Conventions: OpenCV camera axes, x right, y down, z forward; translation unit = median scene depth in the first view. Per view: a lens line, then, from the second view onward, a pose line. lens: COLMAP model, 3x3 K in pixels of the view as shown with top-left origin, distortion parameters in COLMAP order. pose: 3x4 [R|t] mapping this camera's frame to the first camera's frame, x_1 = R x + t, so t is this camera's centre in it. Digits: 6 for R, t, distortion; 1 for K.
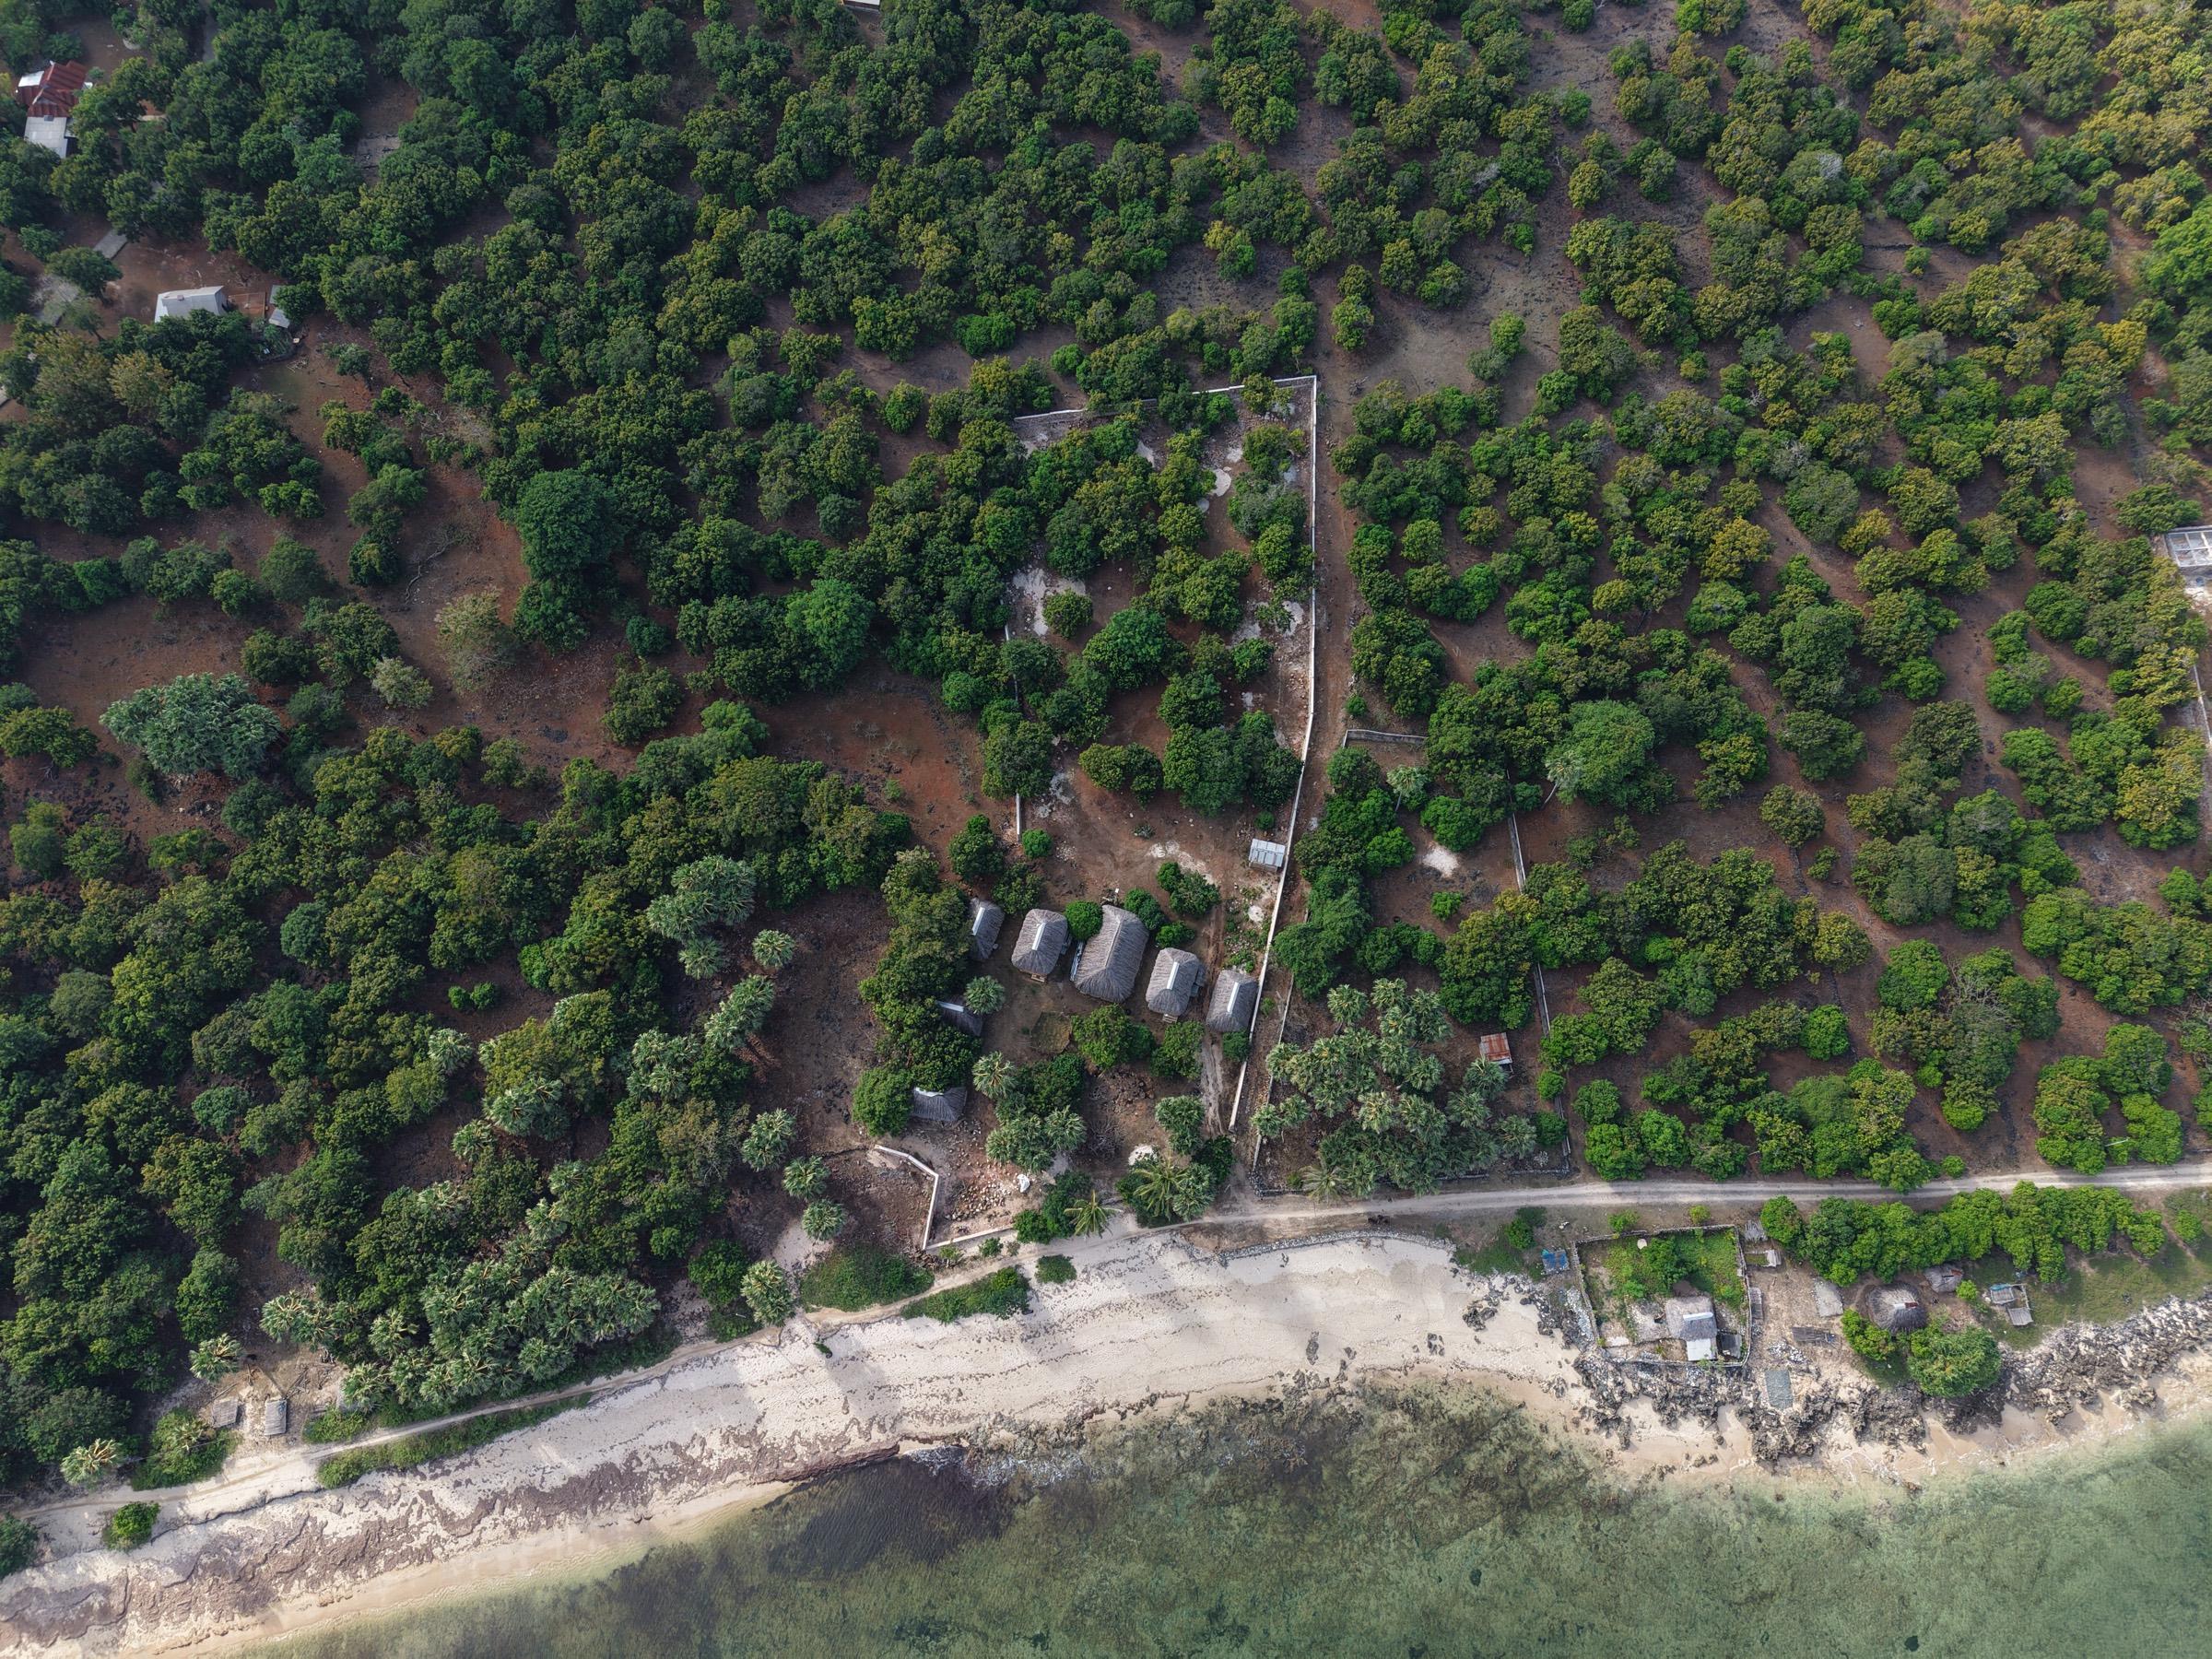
lens RADIAL K [[1489.4, 0, 1111.7], [0, 1489.4, 843.2], [0, 0, 1]] dist [0.010518, -0.009570]
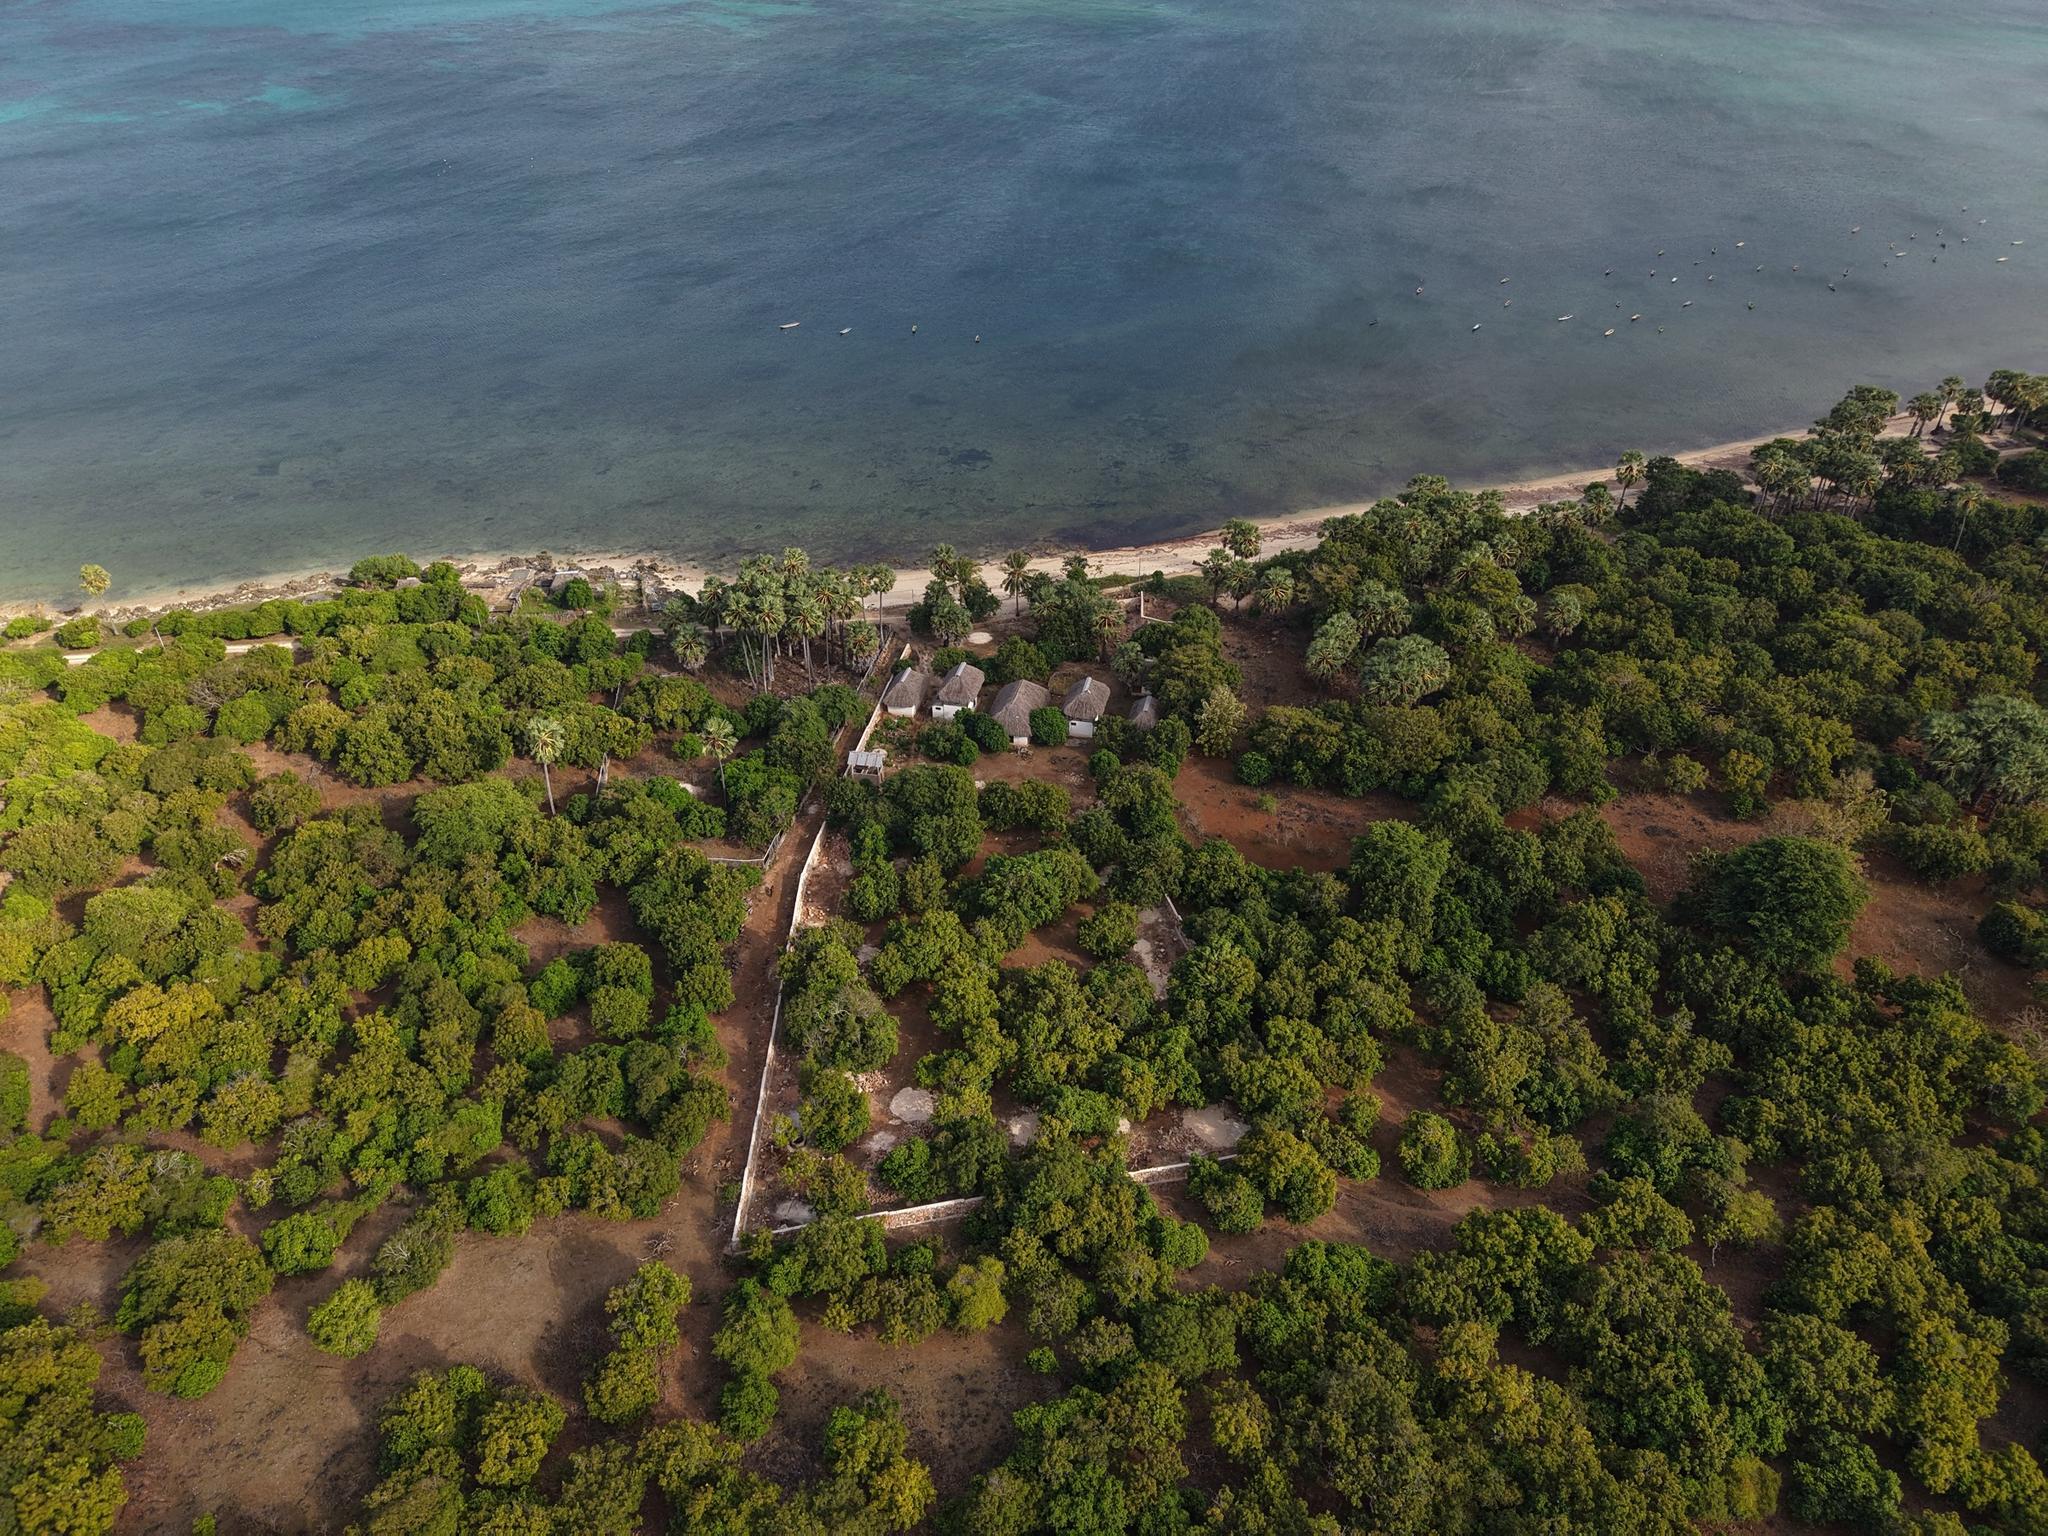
lens RADIAL K [[1379.0, 0, 1032.6], [0, 1379.0, 772.7], [0, 0, 1]] dist [0.010518, -0.009570]
pose [[-0.996637, 0.039805, -0.071628, 0.064875], [-0.079120, -0.239889, 0.967571, -0.924151], [0.021331, 0.969984, 0.242232, 0.836637]]
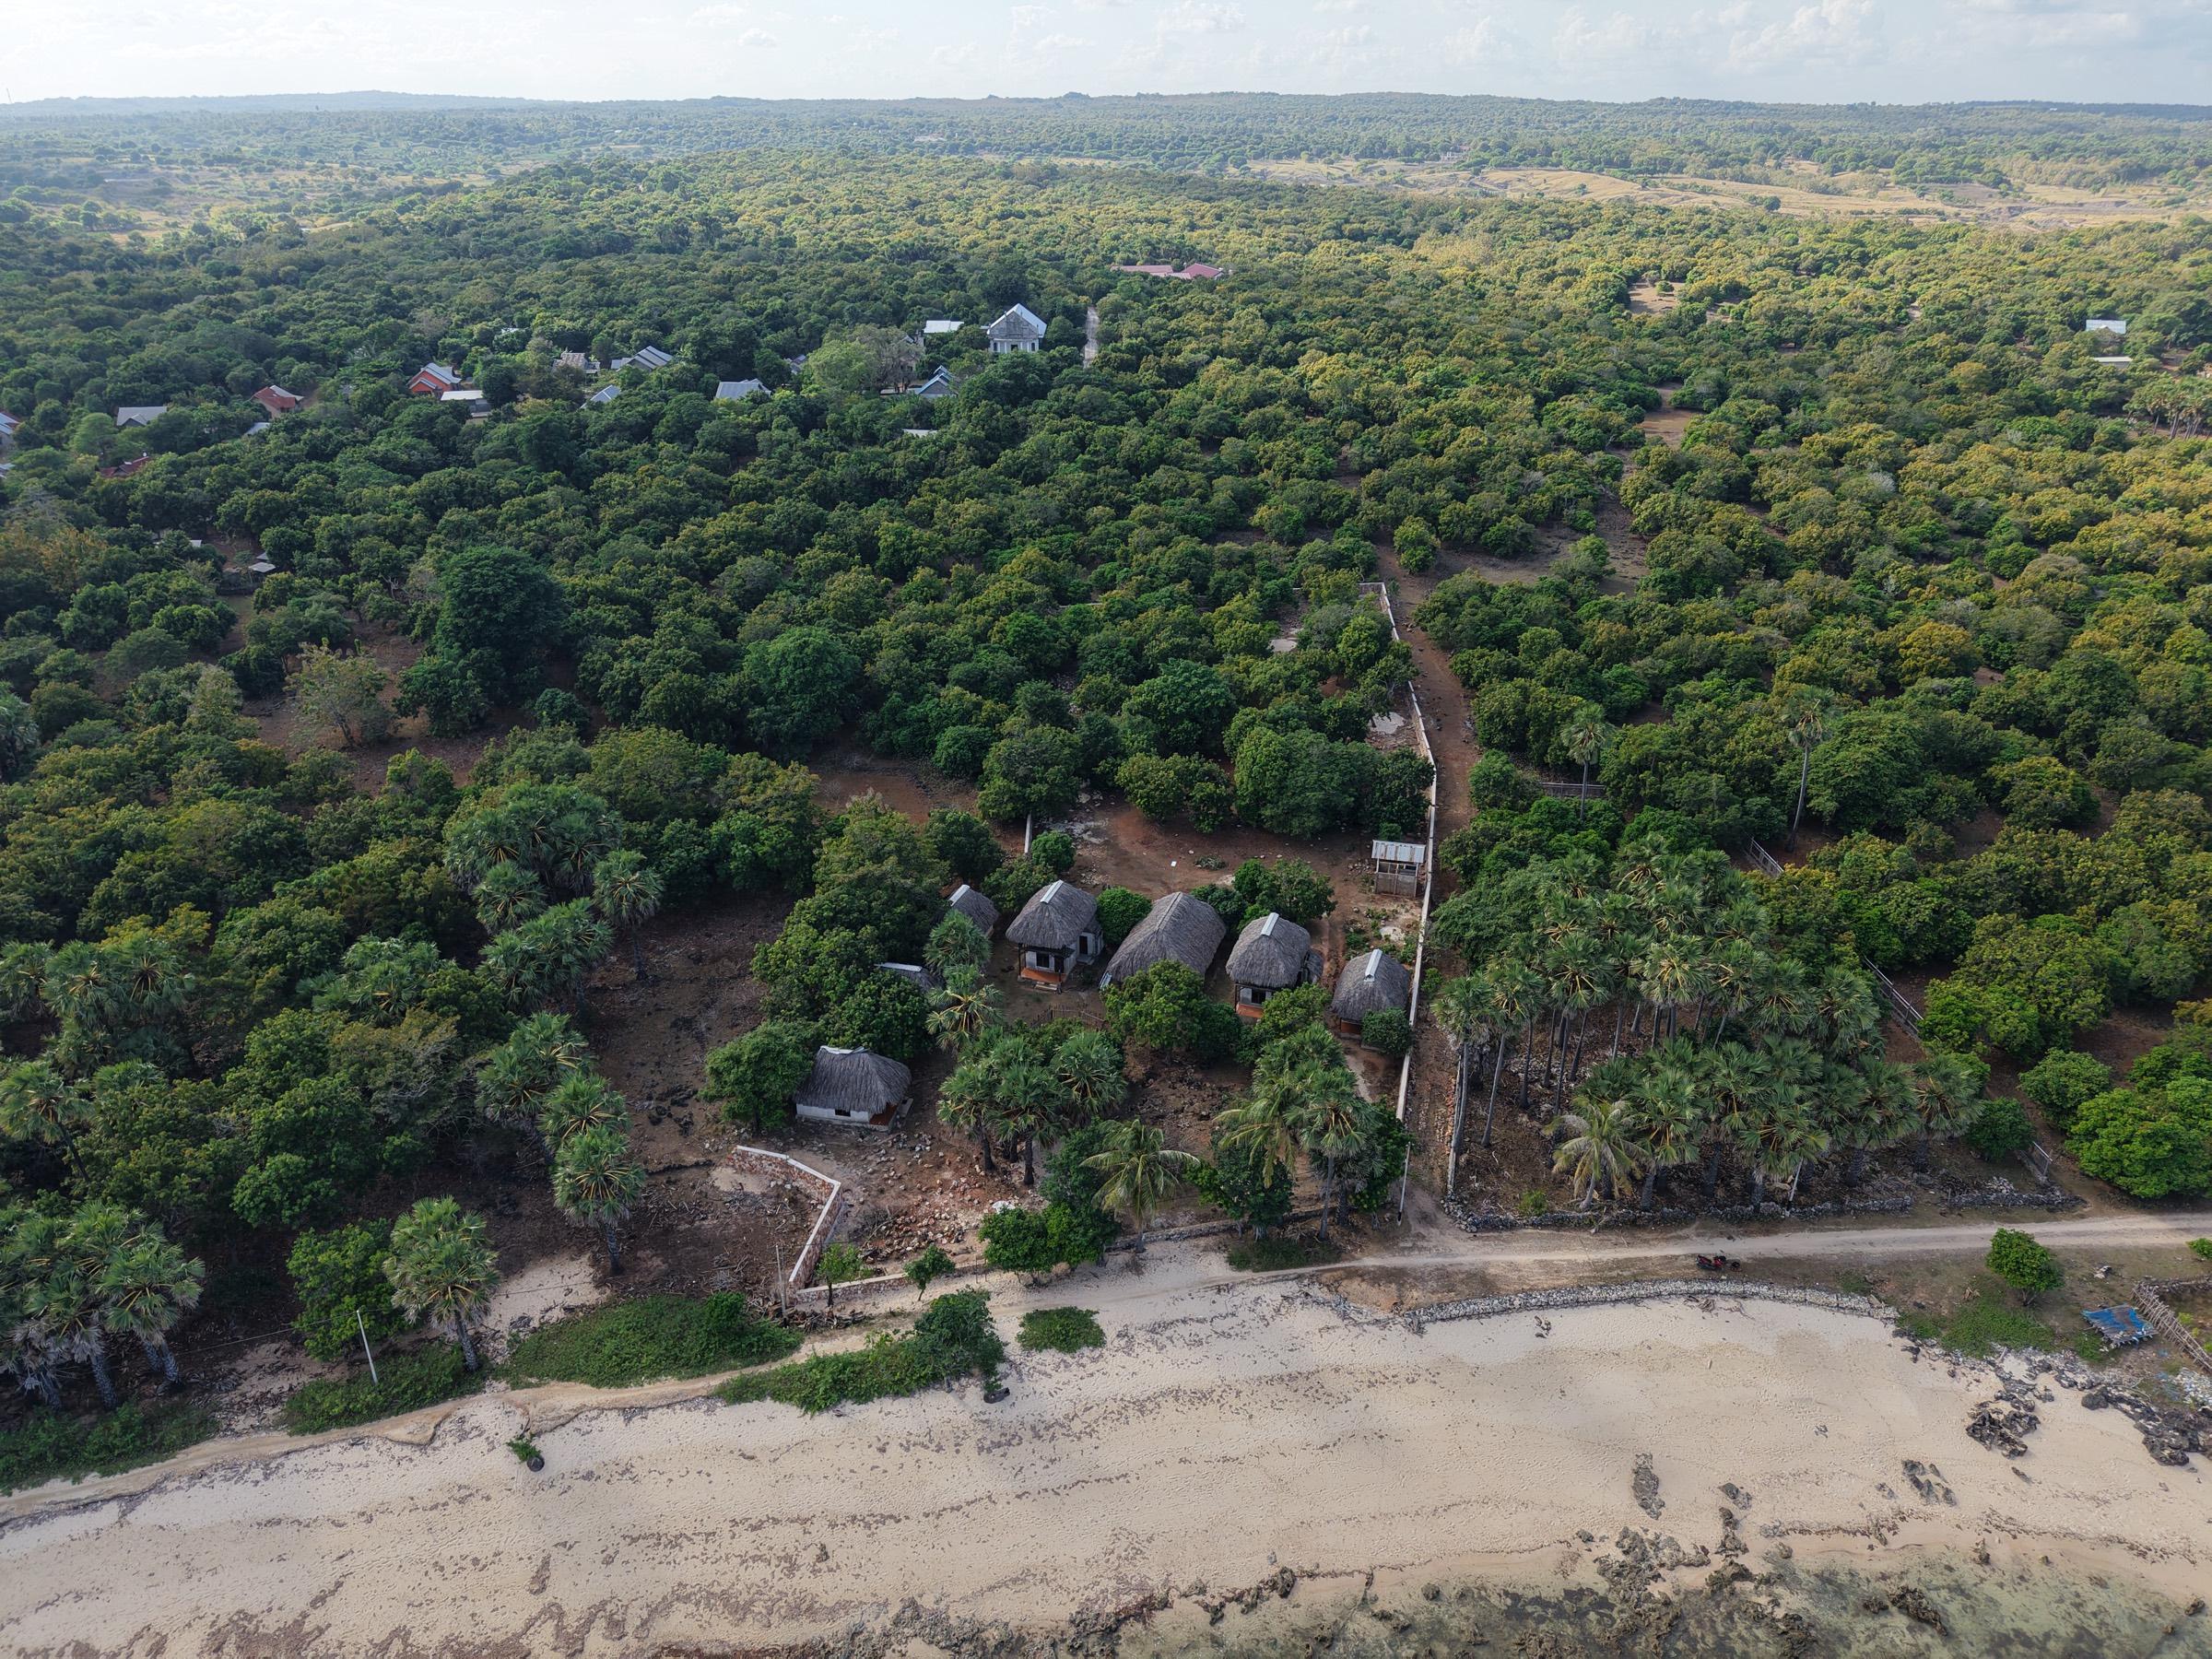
lens RADIAL K [[1489.4, 0, 1111.2], [0, 1489.4, 836.5], [0, 0, 1]] dist [0.010518, -0.009570]
pose [[0.999873, 0.003124, -0.015660, -0.014450], [-0.012986, 0.729726, -0.683617, 0.484212], [0.009292, 0.683733, 0.729673, 0.534745]]
